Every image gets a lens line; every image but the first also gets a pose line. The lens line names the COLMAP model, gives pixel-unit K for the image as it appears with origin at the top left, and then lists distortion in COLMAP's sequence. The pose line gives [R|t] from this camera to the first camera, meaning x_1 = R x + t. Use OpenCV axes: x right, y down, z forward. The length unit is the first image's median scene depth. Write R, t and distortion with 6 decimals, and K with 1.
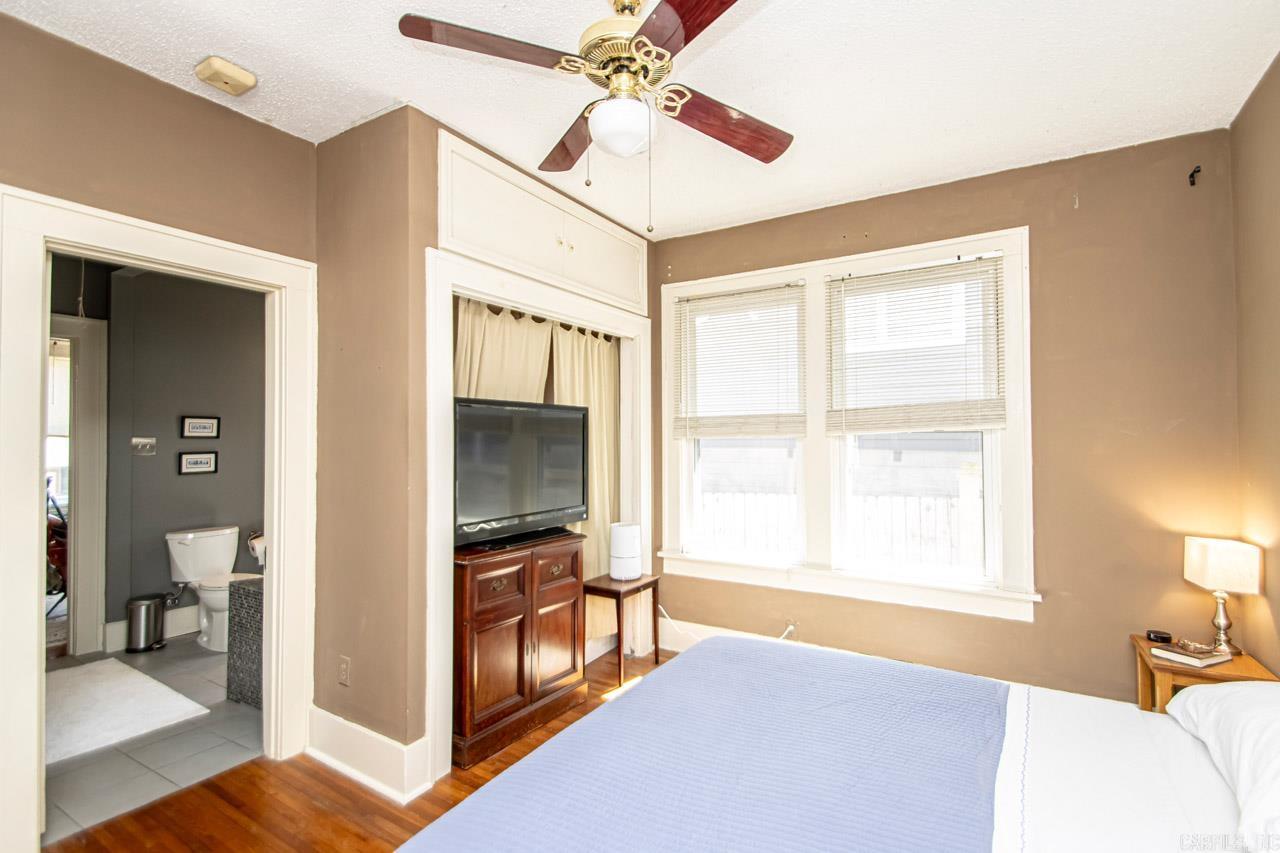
lens RADIAL K [[595.3, 0, 640.0], [0, 595.3, 426.5], [0, 0, 1]] dist [0.012806, -0.012741]
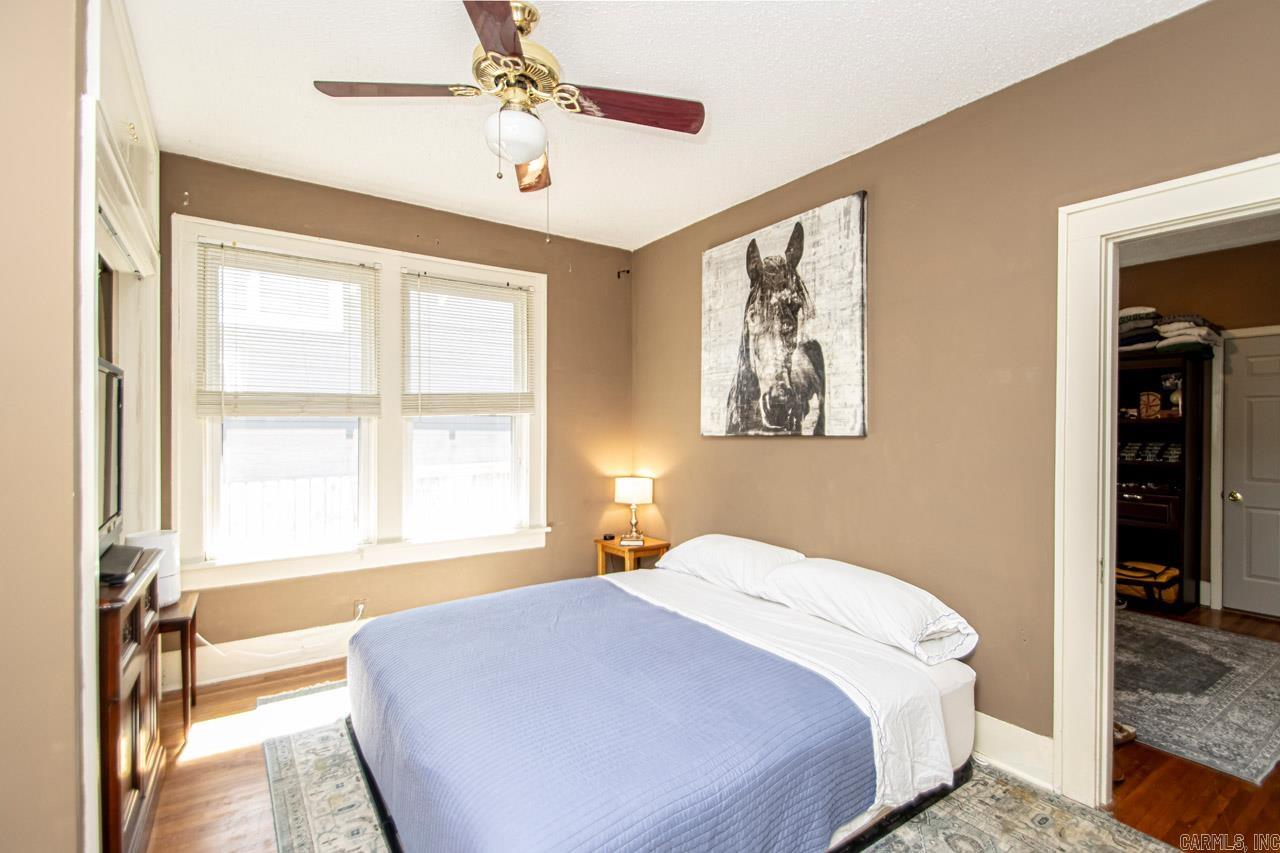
lens RADIAL K [[595.3, 0, 640.0], [0, 595.3, 426.5], [0, 0, 1]] dist [0.012806, -0.012741]
pose [[0.391990, 0.000838, 0.919969, -0.520098], [-0.027389, 0.999567, 0.010760, 0.008950], [-0.919562, -0.029415, 0.391844, 0.190797]]
